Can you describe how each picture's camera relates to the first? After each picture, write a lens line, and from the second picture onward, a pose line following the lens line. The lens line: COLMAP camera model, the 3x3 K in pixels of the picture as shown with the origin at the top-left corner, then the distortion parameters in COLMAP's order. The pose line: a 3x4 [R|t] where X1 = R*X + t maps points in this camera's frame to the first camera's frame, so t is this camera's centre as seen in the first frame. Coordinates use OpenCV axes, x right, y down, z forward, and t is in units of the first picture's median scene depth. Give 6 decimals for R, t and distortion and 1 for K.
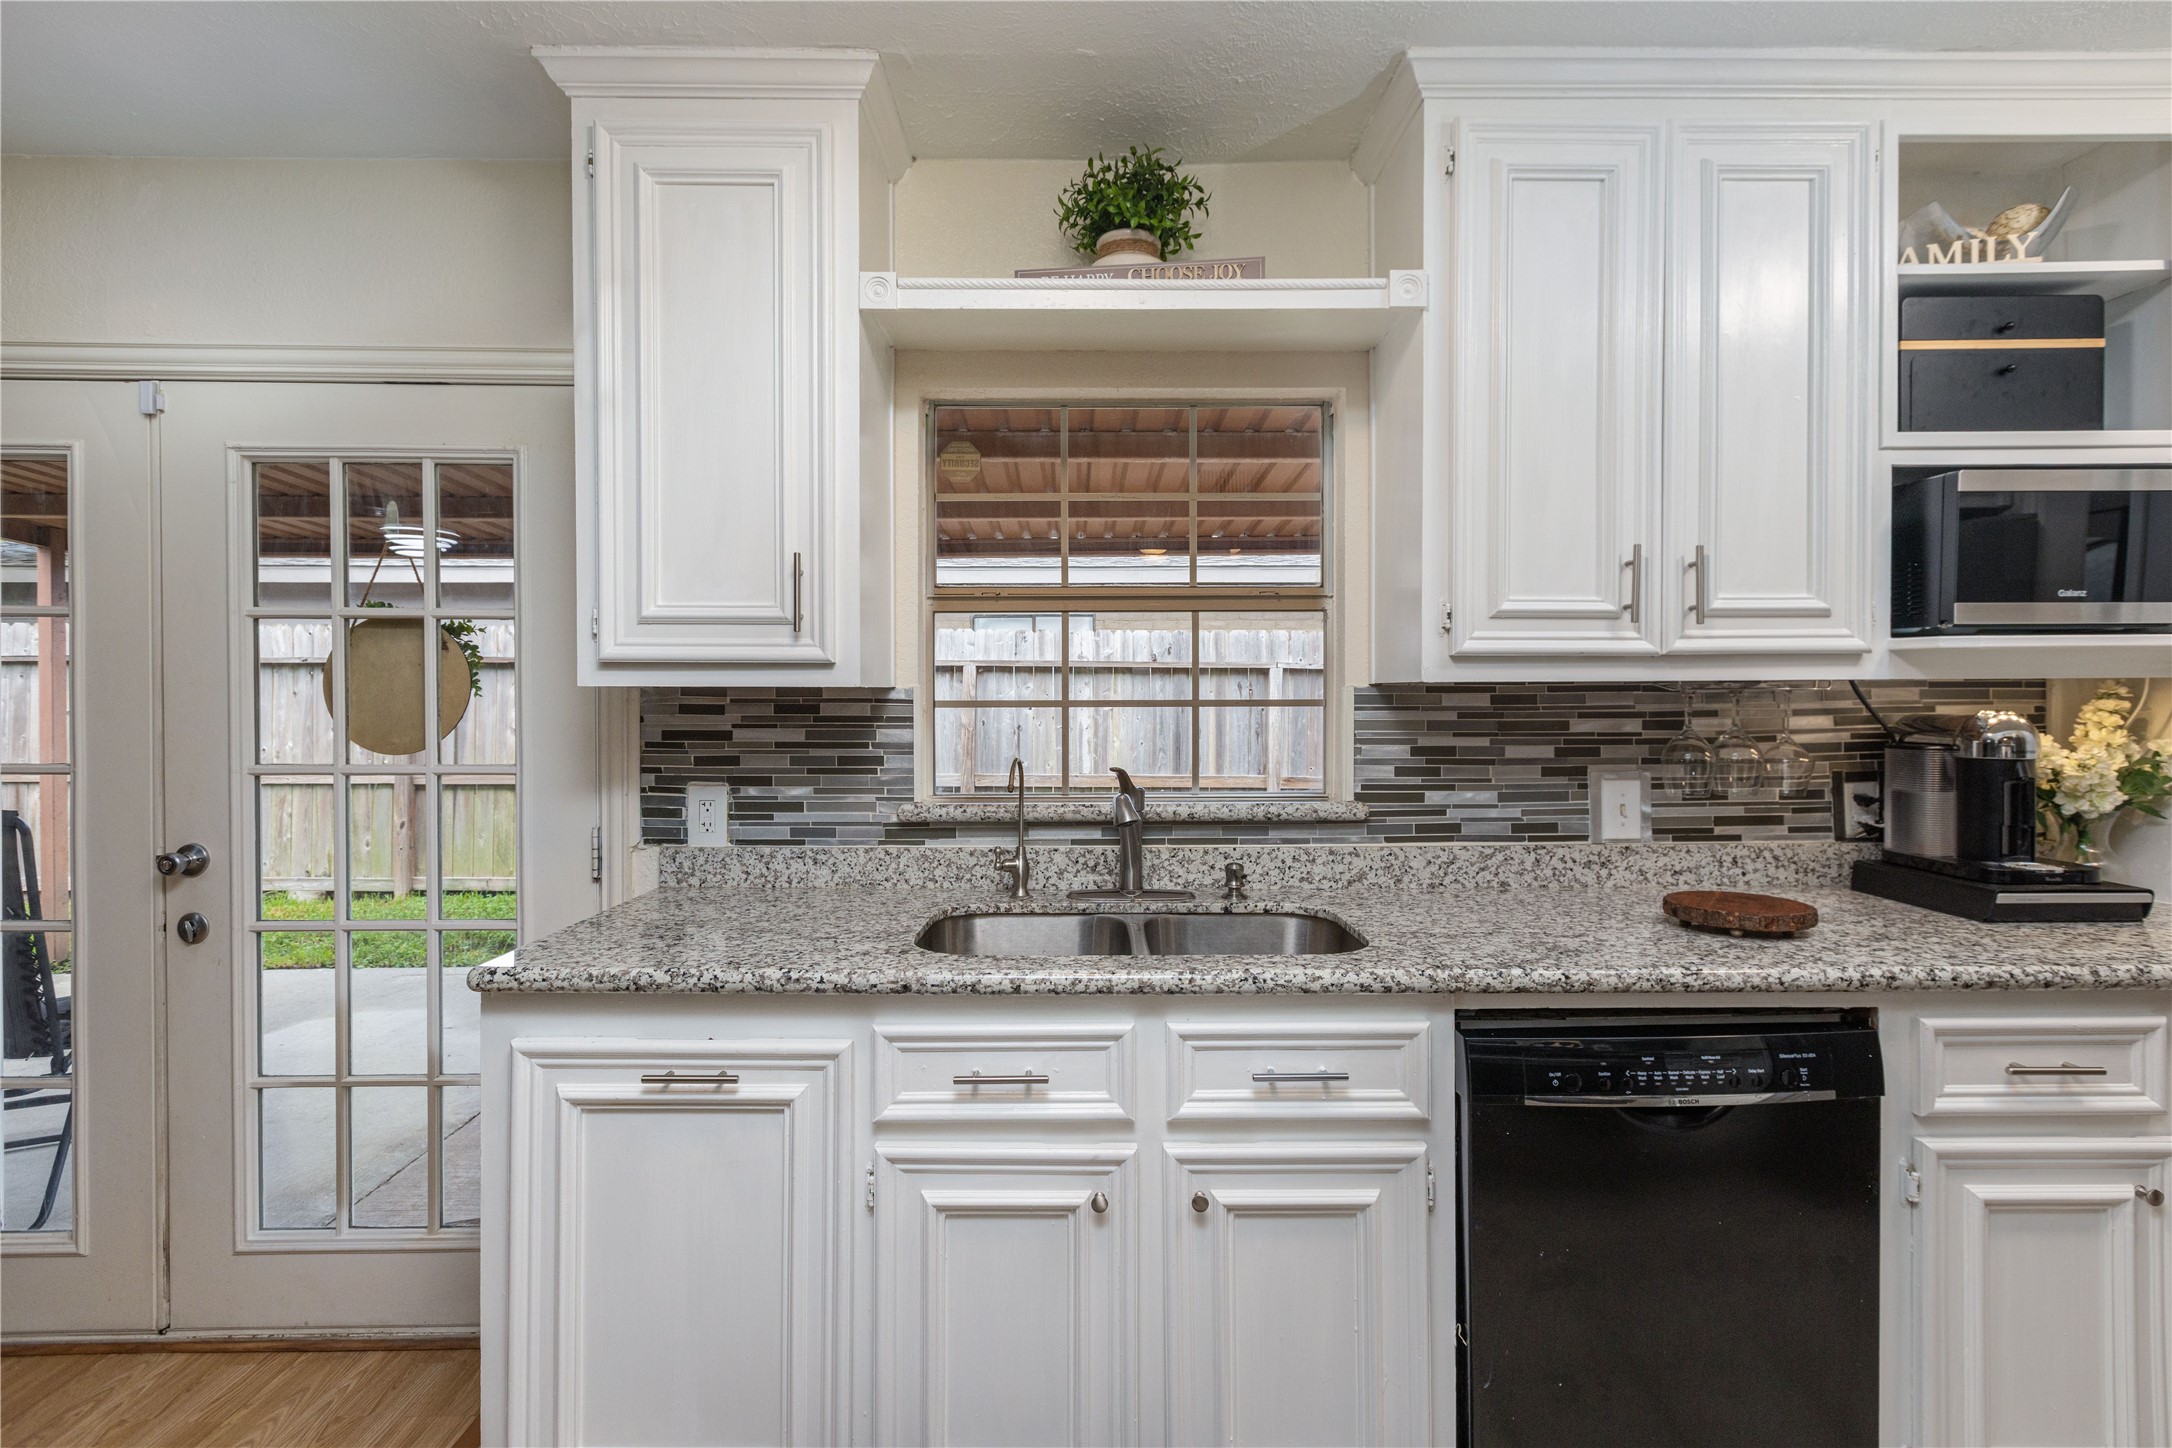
lens RADIAL K [[995.9, 0, 1072.1], [0, 995.9, 717.0], [0, 0, 1]] dist [0.001494, 0.000602]
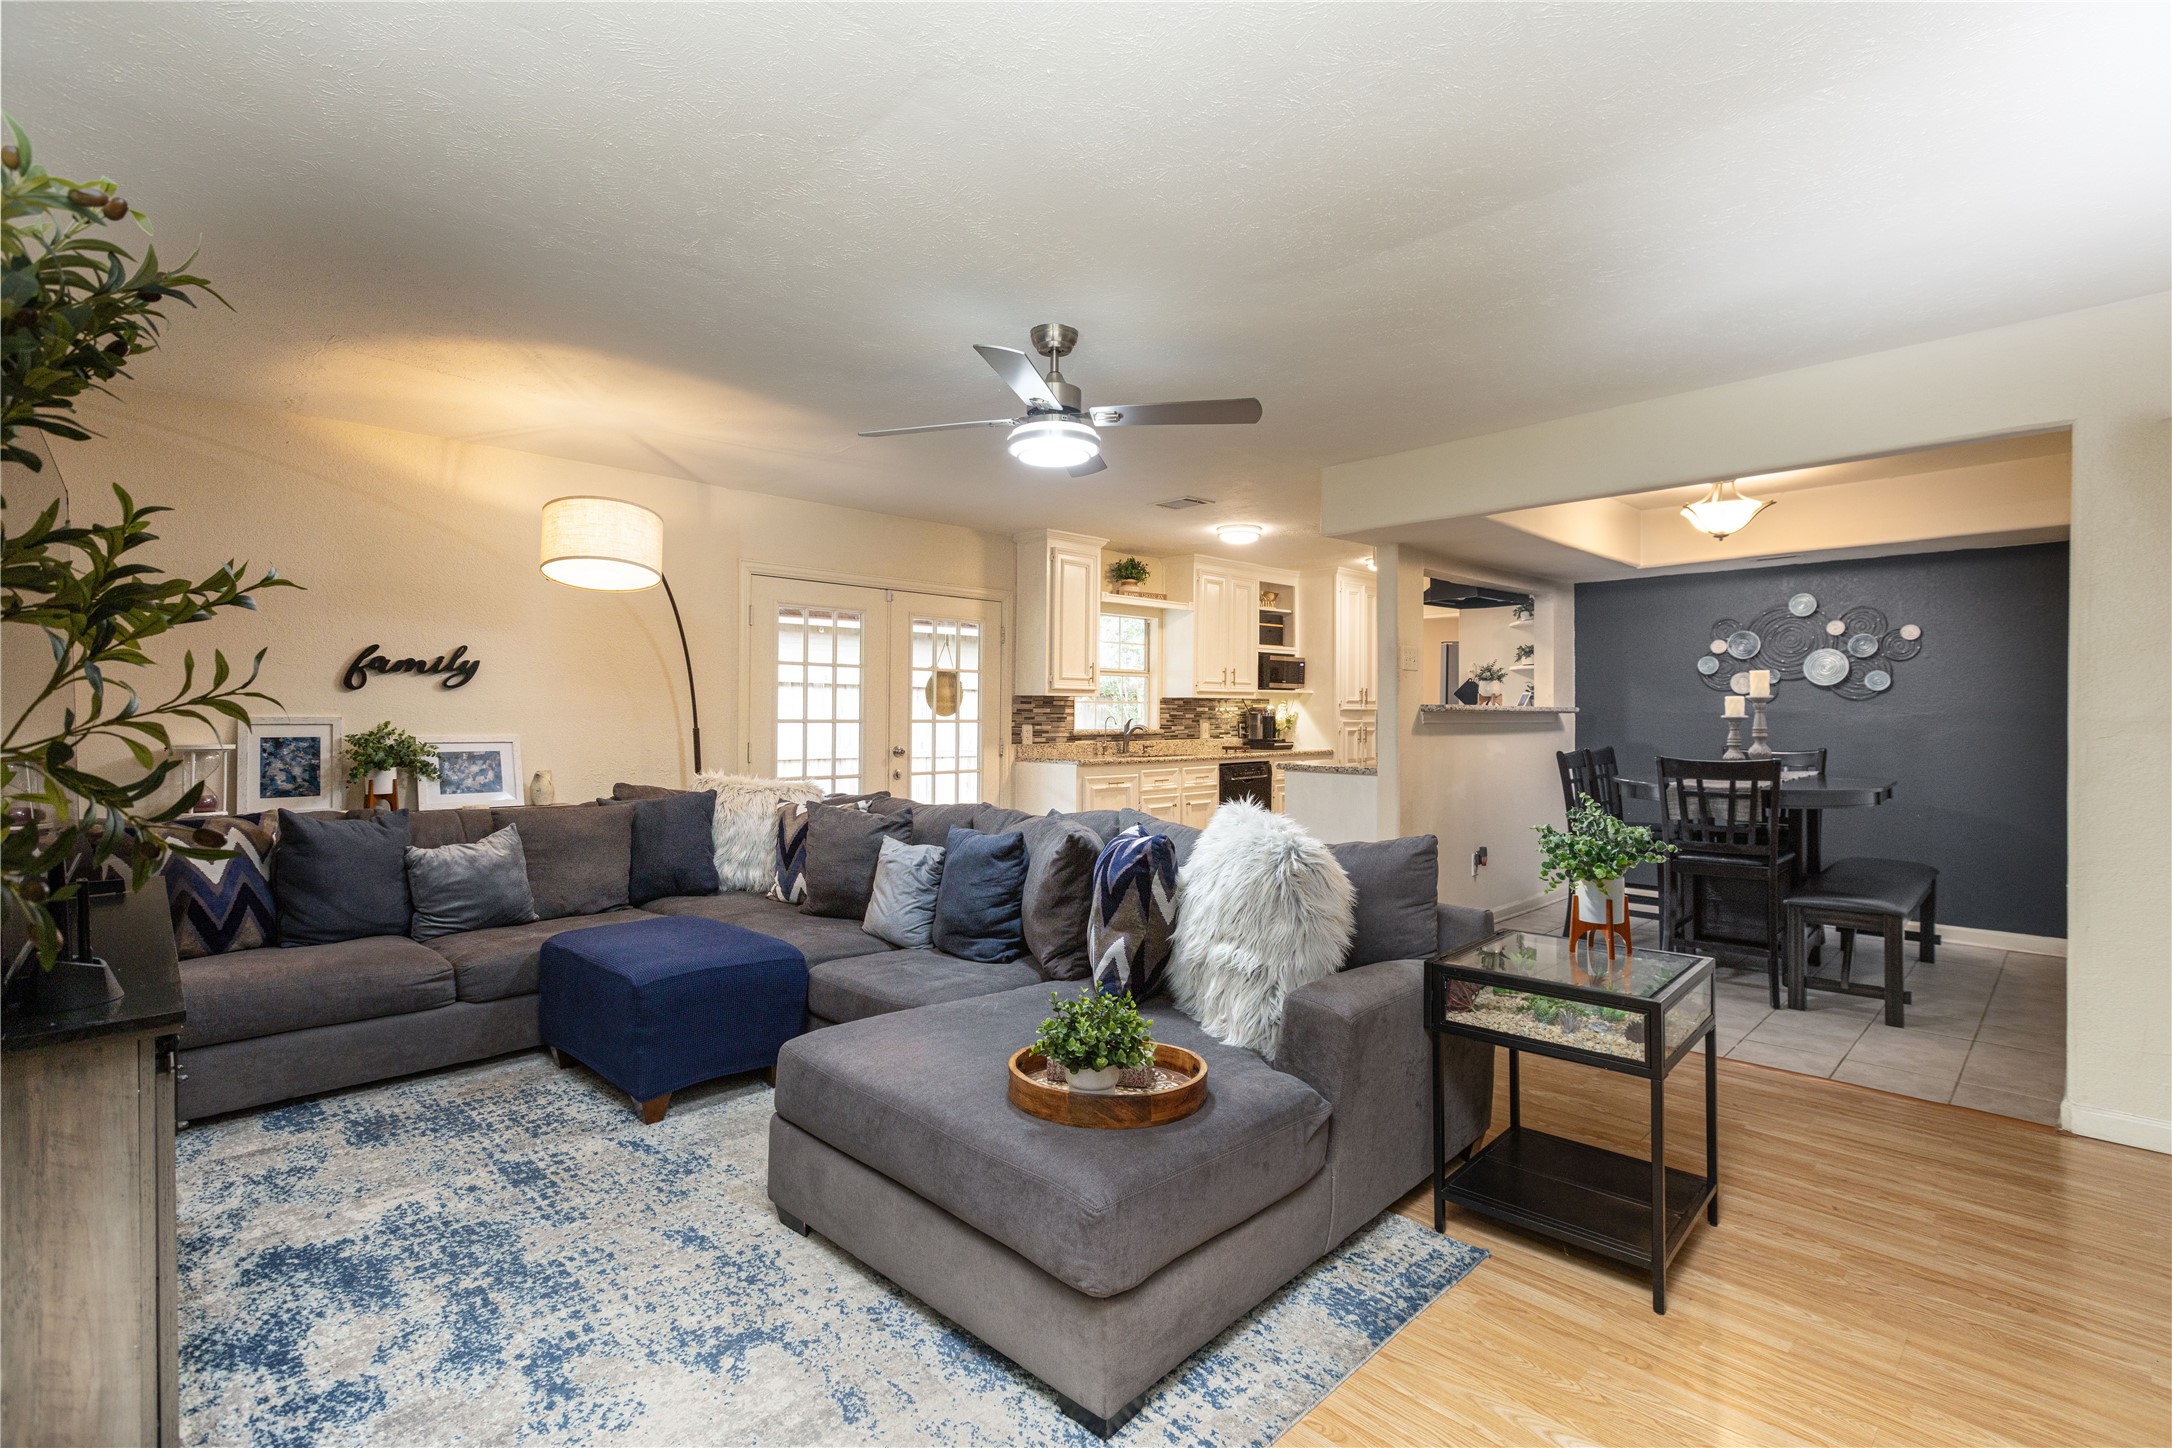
lens RADIAL K [[995.9, 0, 1091.9], [0, 995.9, 716.1], [0, 0, 1]] dist [0.001494, 0.000602]
pose [[0.723221, 0.001497, 0.690615, -2.501380], [0.002722, 0.999984, -0.005018, 0.054703], [-0.690611, 0.005509, 0.723206, -1.541938]]
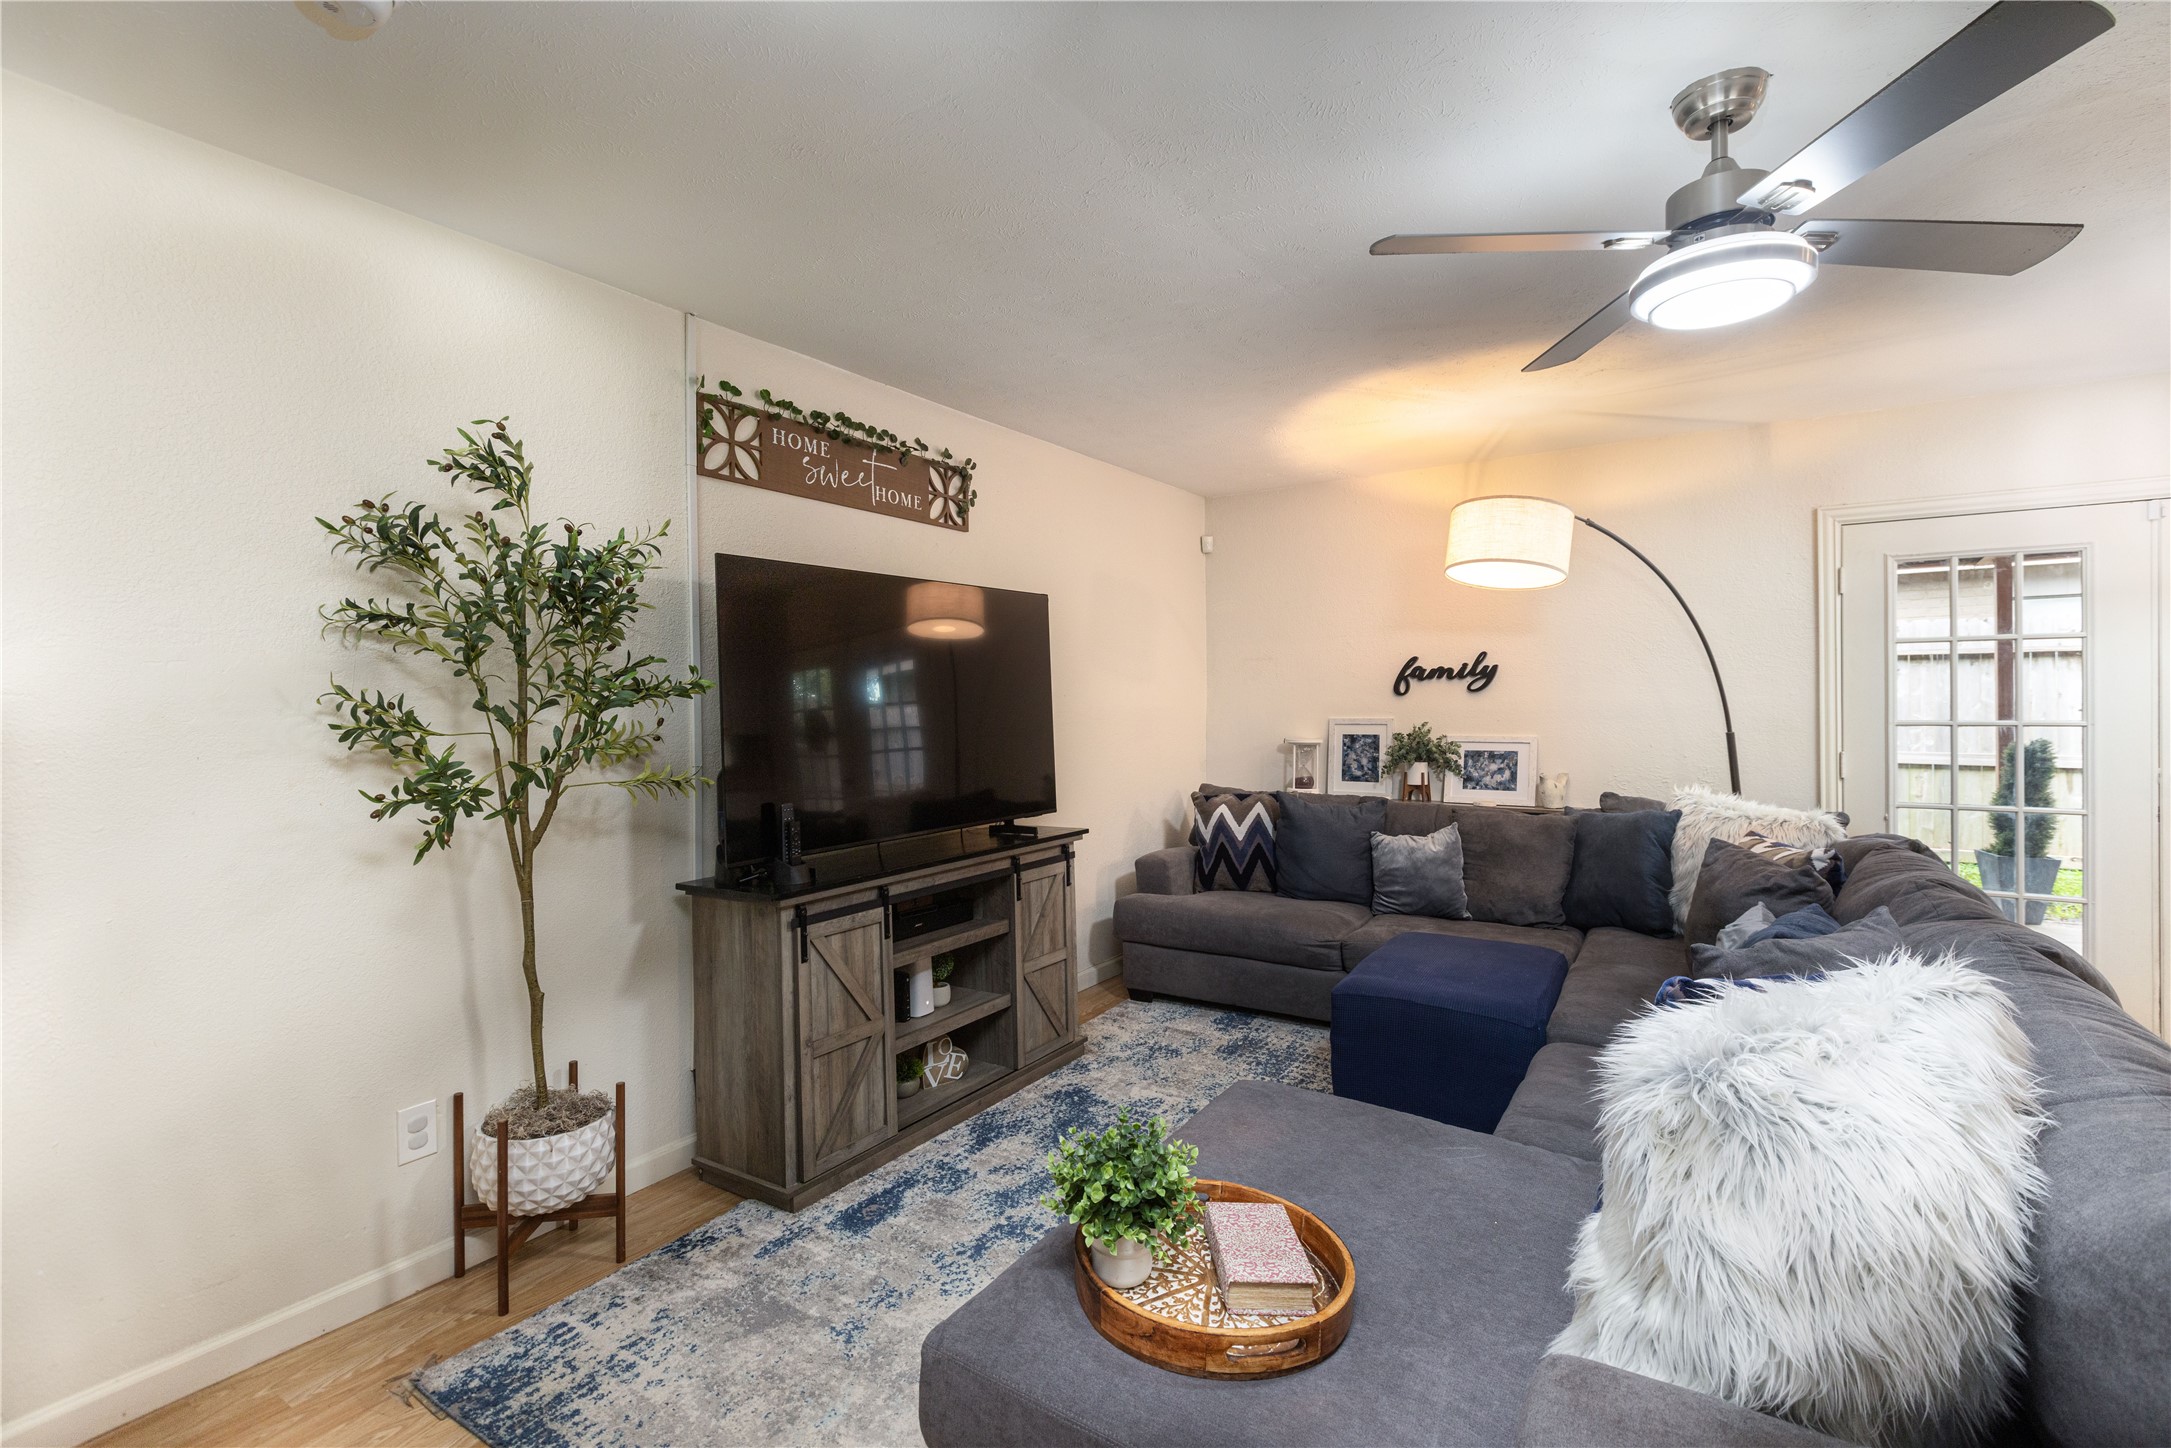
lens RADIAL K [[995.5, 0, 1088.5], [0, 995.5, 714.3], [0, 0, 1]] dist [0.001494, 0.000602]
pose [[0.831317, -0.002149, -0.555795, -1.482769], [0.004252, 0.999988, 0.002493, 0.023041], [0.555783, -0.004436, 0.831316, -1.460661]]
